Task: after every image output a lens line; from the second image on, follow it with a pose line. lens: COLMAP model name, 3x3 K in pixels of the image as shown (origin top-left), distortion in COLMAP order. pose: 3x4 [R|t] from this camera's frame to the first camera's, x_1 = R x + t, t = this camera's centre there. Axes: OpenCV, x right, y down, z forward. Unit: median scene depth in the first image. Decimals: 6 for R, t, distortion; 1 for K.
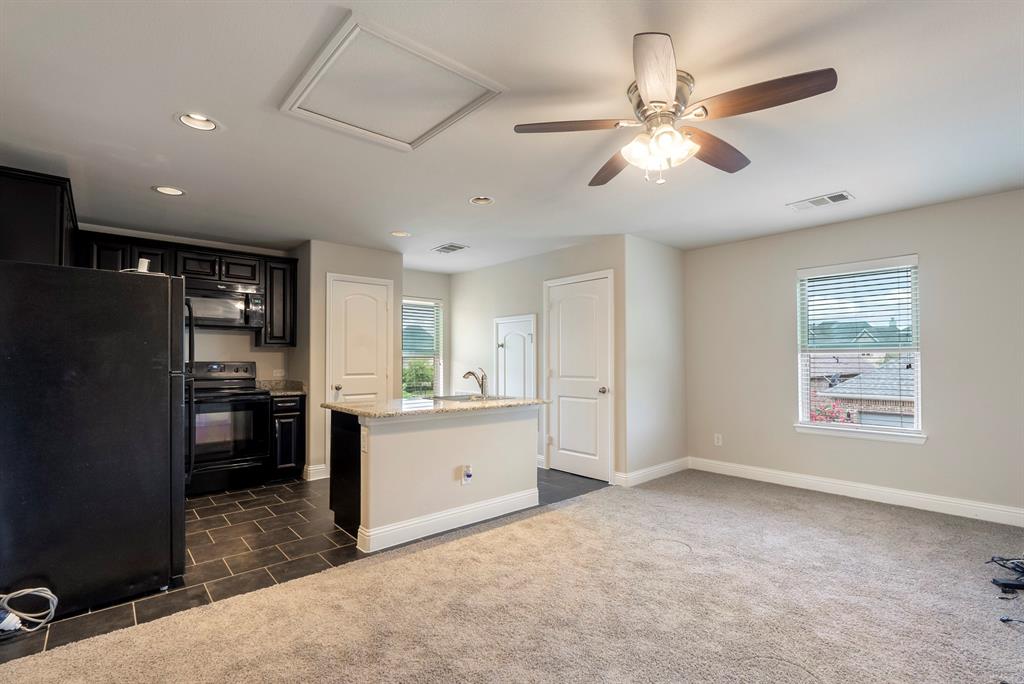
lens RADIAL K [[469.3, 0, 511.2], [0, 469.3, 359.6], [0, 0, 1]] dist [-0.012938, 0.000391]
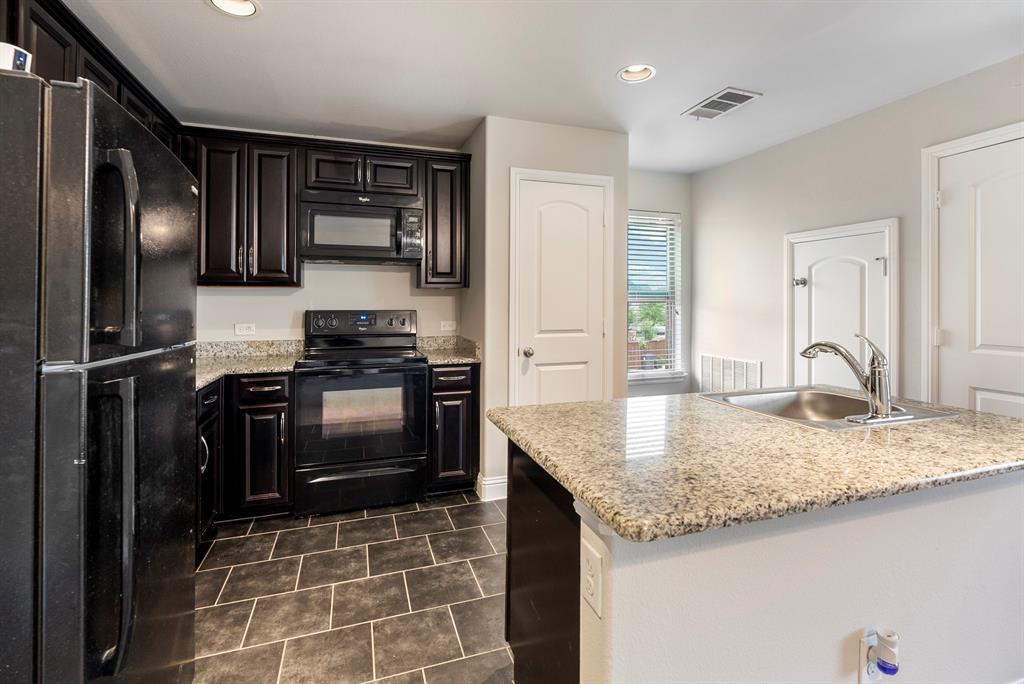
lens RADIAL K [[469.3, 0, 512.0], [0, 469.3, 297.9], [0, 0, 1]] dist [-0.012938, 0.000391]
pose [[0.921126, -0.002164, -0.389259, -0.153674], [-0.000095, 0.999983, -0.005784, -0.009482], [0.389265, 0.005365, 0.921110, 0.438282]]
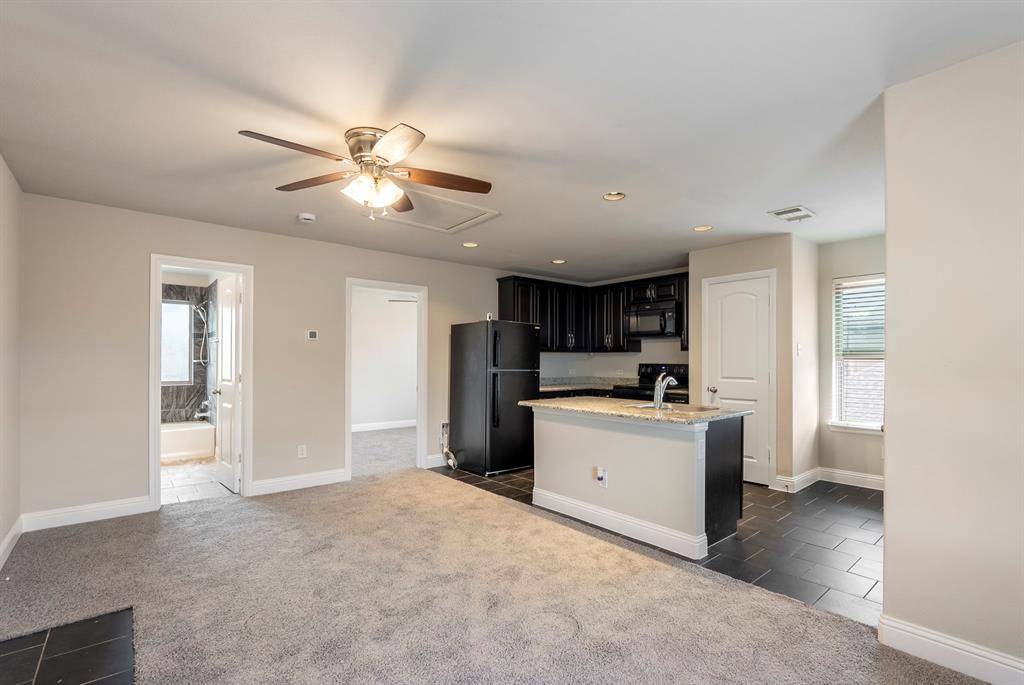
lens RADIAL K [[469.3, 0, 507.6], [0, 469.3, 360.7], [0, 0, 1]] dist [-0.012938, 0.000391]
pose [[-0.037678, 0.001988, -0.999288, 0.682670], [0.001640, 0.999997, 0.001927, -0.006359], [0.999289, -0.001567, -0.037681, 0.619781]]
